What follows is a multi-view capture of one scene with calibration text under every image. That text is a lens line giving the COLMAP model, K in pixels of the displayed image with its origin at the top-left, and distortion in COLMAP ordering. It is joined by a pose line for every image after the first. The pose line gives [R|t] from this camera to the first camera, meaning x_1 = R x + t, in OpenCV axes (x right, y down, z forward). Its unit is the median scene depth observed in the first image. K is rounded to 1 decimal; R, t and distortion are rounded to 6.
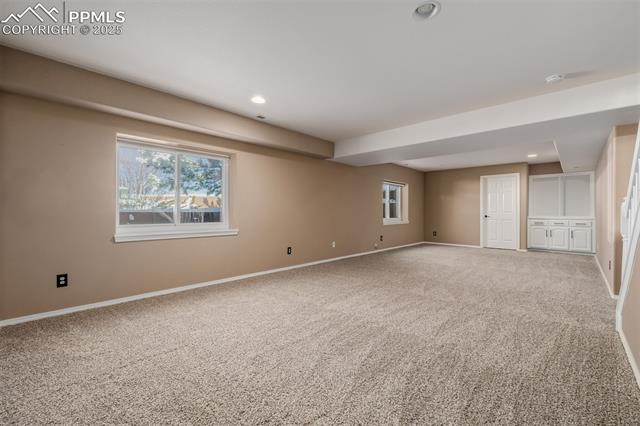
lens RADIAL K [[265.9, 0, 345.3], [0, 265.9, 212.0], [0, 0, 1]] dist [-0.000823, -0.000039]
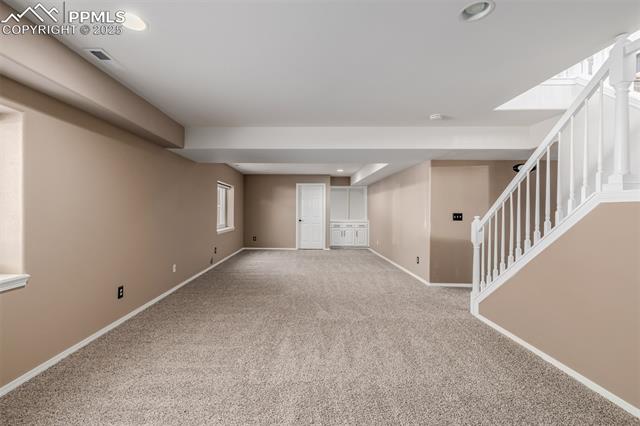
lens RADIAL K [[262.7, 0, 302.7], [0, 262.7, 209.9], [0, 0, 1]] dist [0.000555, 0.000089]
pose [[0.775042, 0.007793, 0.631862, -0.167750], [-0.006491, 0.999969, -0.004371, -0.026059], [-0.631876, -0.000714, 0.775069, 0.173409]]
